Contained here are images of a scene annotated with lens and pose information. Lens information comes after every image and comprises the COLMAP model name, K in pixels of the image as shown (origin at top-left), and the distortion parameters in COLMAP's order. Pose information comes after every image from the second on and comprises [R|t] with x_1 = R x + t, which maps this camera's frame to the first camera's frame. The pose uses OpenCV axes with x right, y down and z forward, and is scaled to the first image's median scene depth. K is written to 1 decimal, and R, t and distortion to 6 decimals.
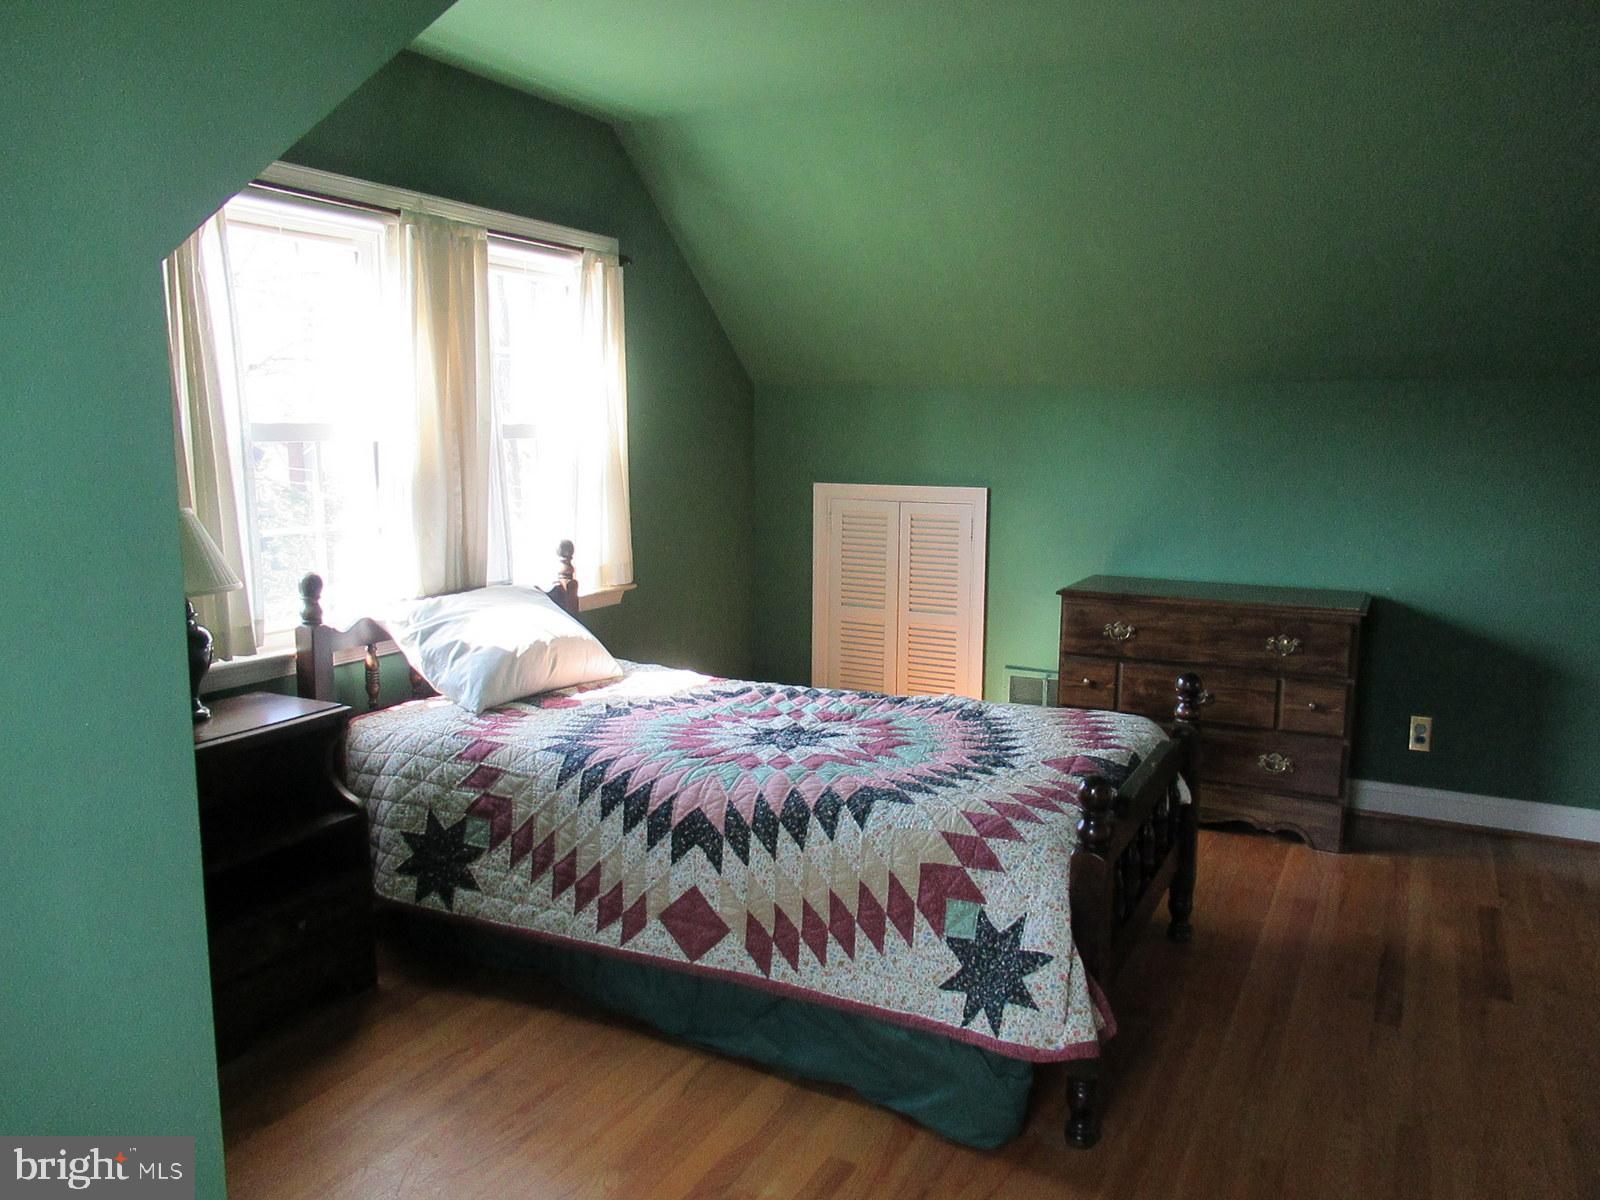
lens RADIAL K [[1192.3, 0, 794.0], [0, 1192.3, 601.6], [0, 0, 1]] dist [-0.001944, 0.005192]
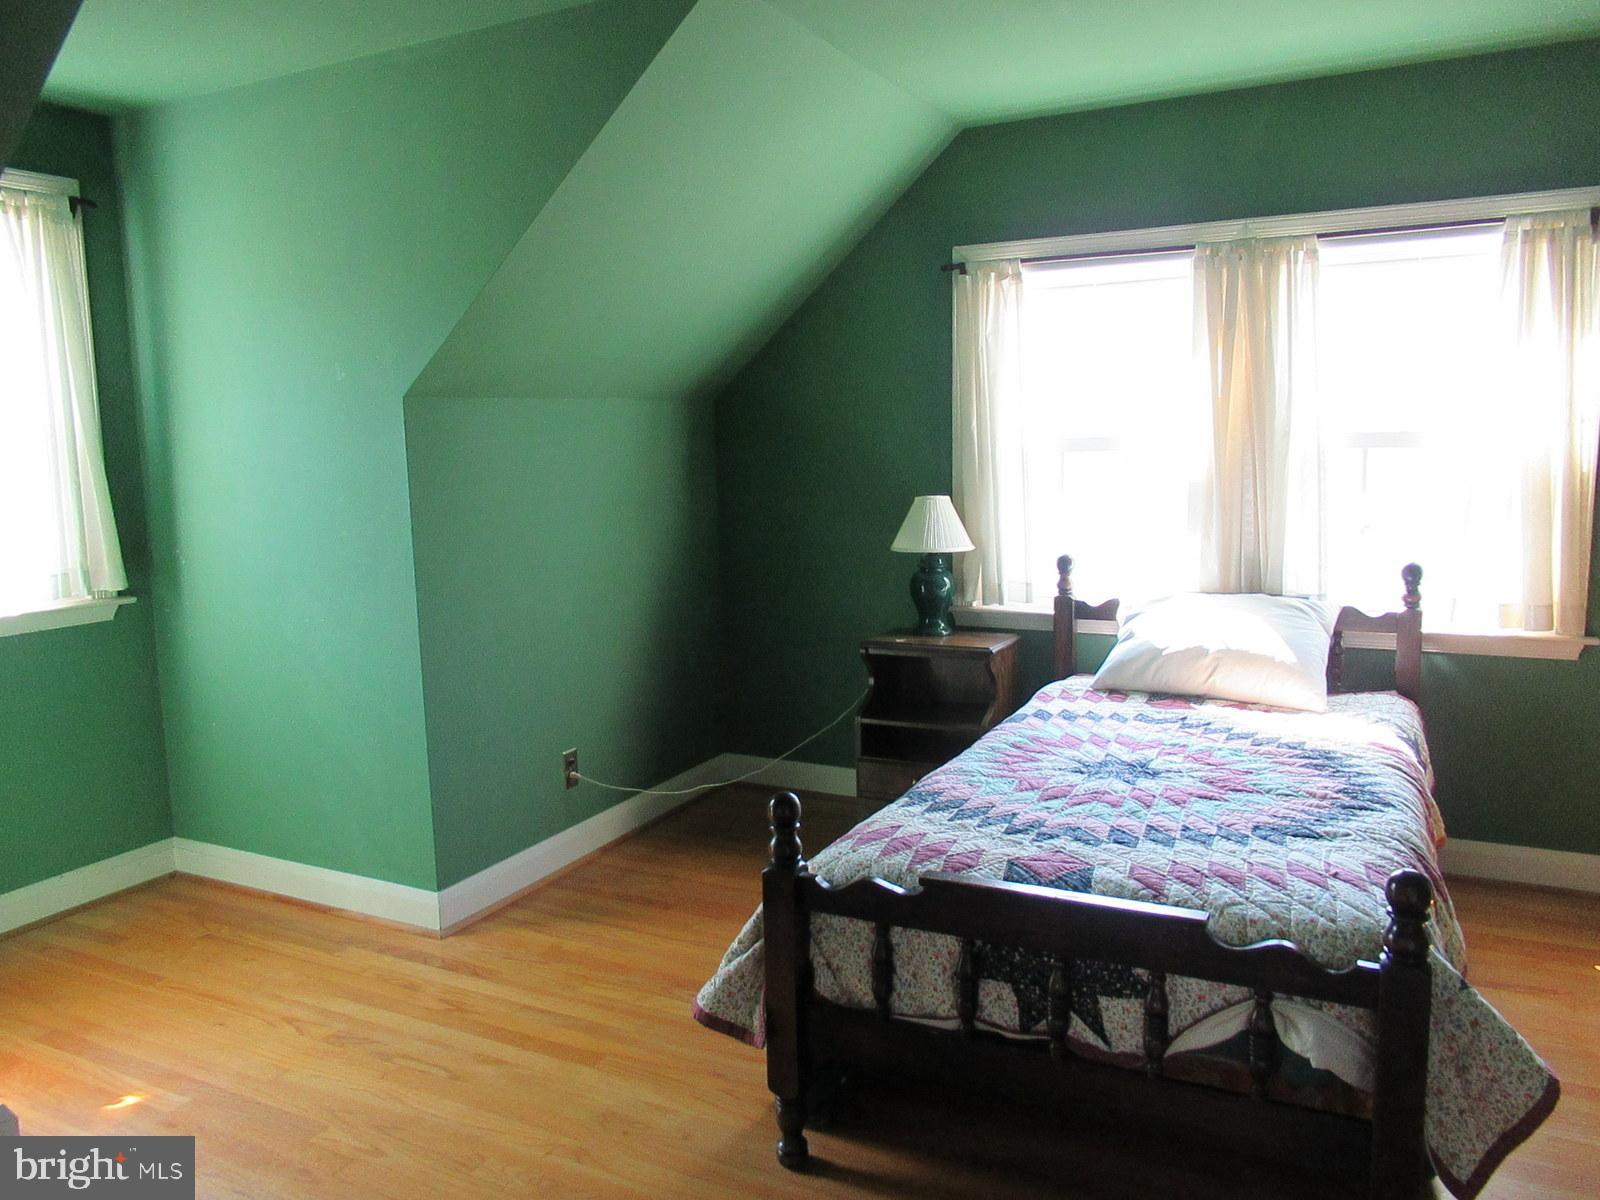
lens RADIAL K [[1192.3, 0, 793.7], [0, 1192.3, 598.7], [0, 0, 1]] dist [-0.001944, 0.005192]
pose [[0.023758, 0.131714, -0.991003, 0.815484], [-0.126149, 0.983754, 0.127727, -0.097460], [0.991727, 0.121979, 0.039988, 0.625323]]
